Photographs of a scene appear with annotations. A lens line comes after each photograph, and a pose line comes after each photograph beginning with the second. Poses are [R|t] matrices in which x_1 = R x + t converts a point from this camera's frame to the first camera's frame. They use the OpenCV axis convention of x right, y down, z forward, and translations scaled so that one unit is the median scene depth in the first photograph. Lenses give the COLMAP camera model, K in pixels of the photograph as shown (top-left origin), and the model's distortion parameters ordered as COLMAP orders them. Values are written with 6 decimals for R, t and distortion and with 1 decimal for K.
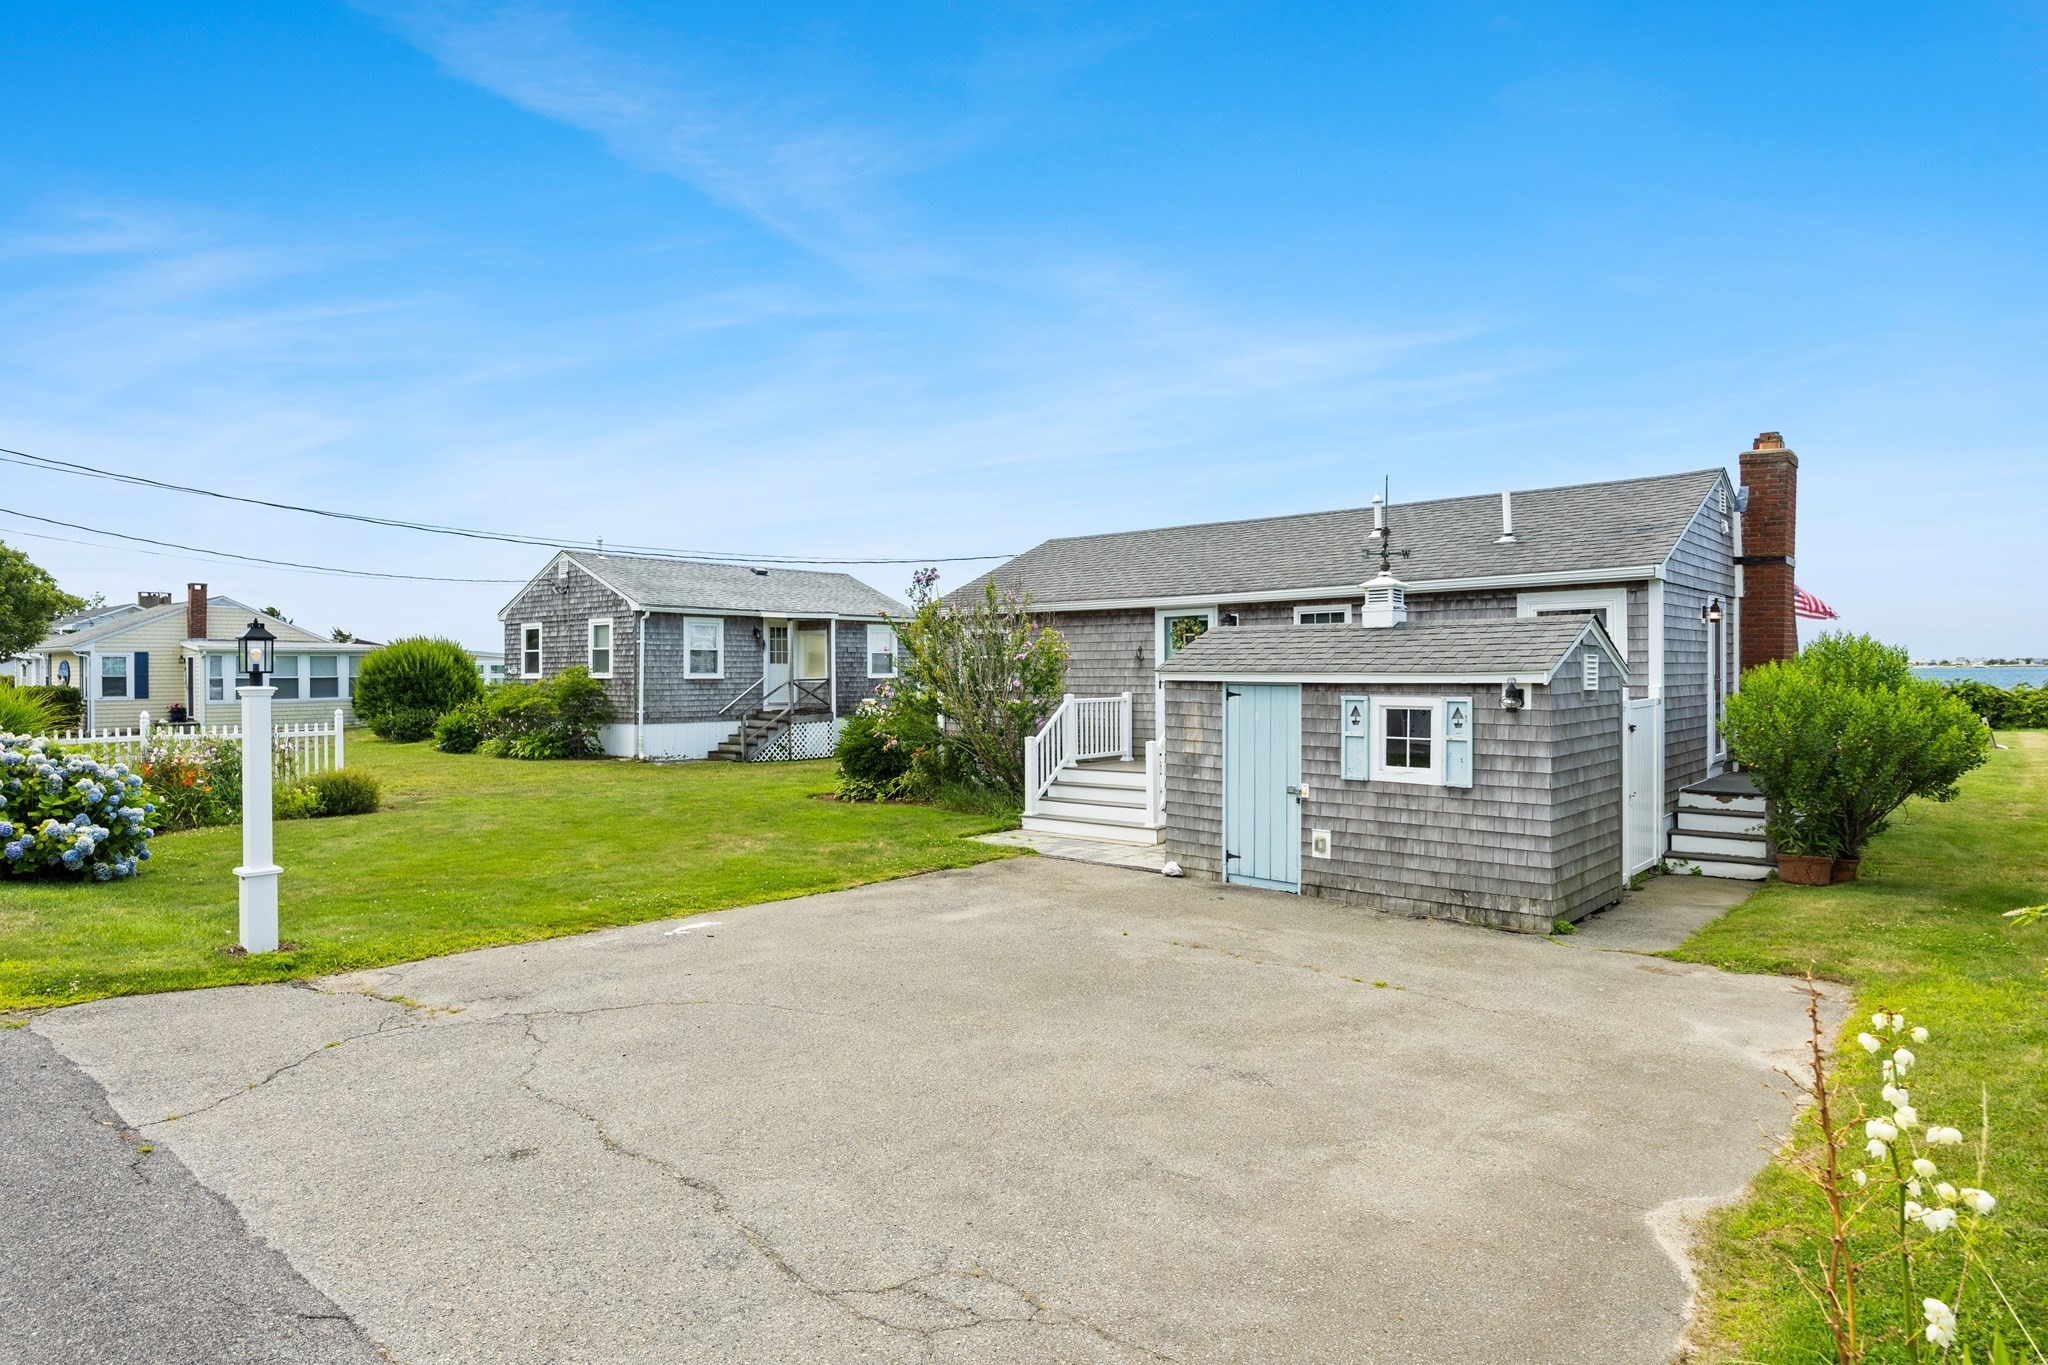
lens RADIAL K [[1192.1, 0, 1025.5], [0, 1192.1, 678.8], [0, 0, 1]] dist [-0.001924, -0.000159]
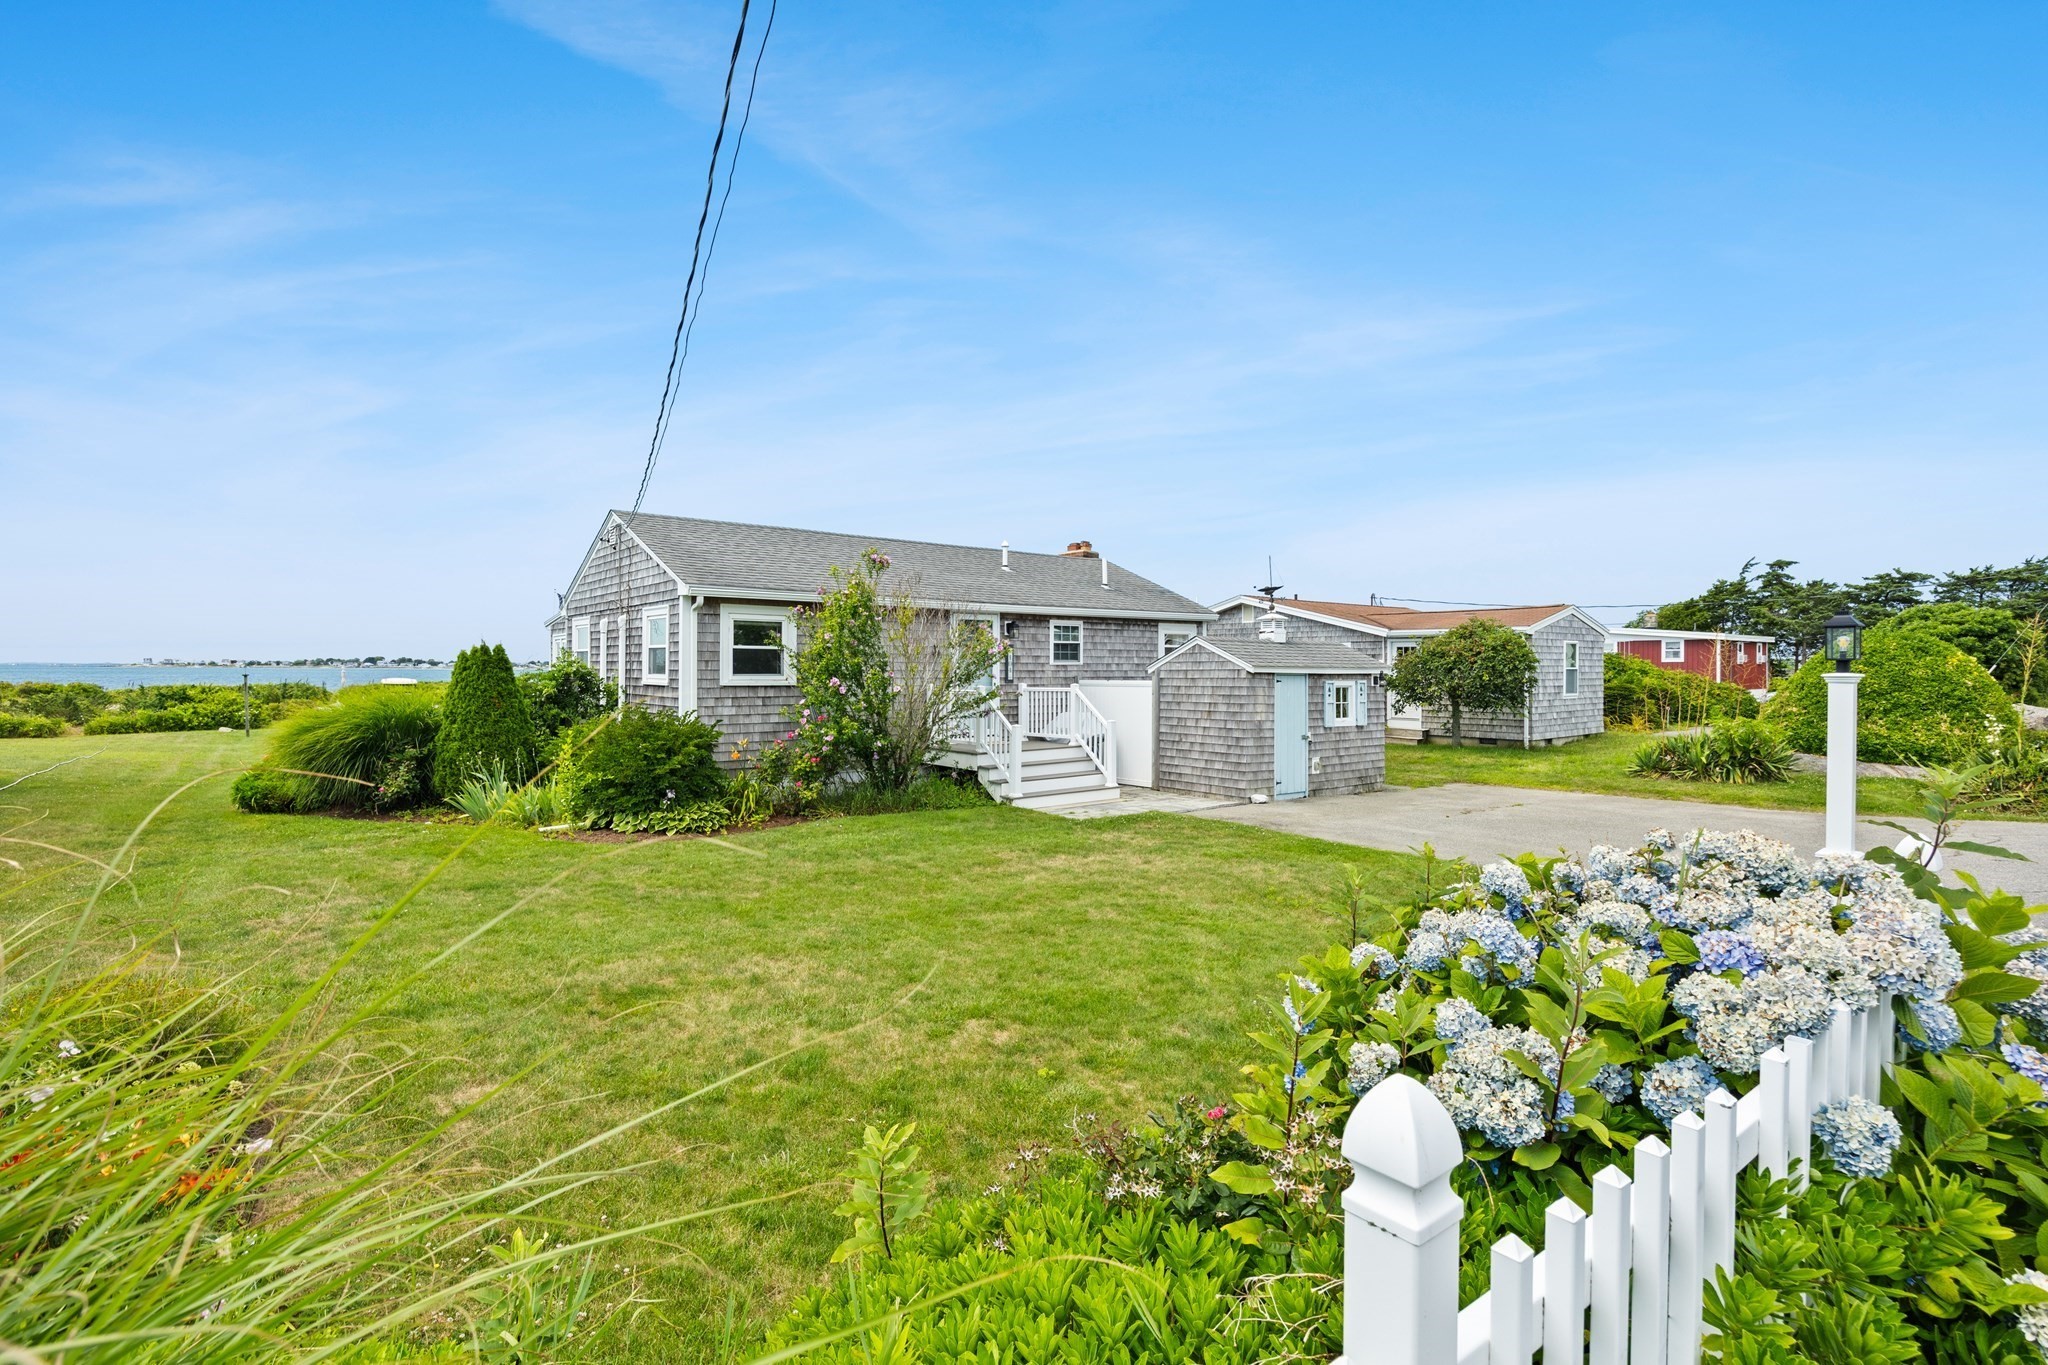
lens RADIAL K [[956.2, 0, 1019.7], [0, 956.2, 677.2], [0, 0, 1]] dist [-0.019789, 0.003862]
pose [[0.168480, -0.002303, 0.985702, -1.203622], [0.002078, 0.999996, 0.001981, 0.005033], [-0.985703, 0.001714, 0.168484, 1.187784]]
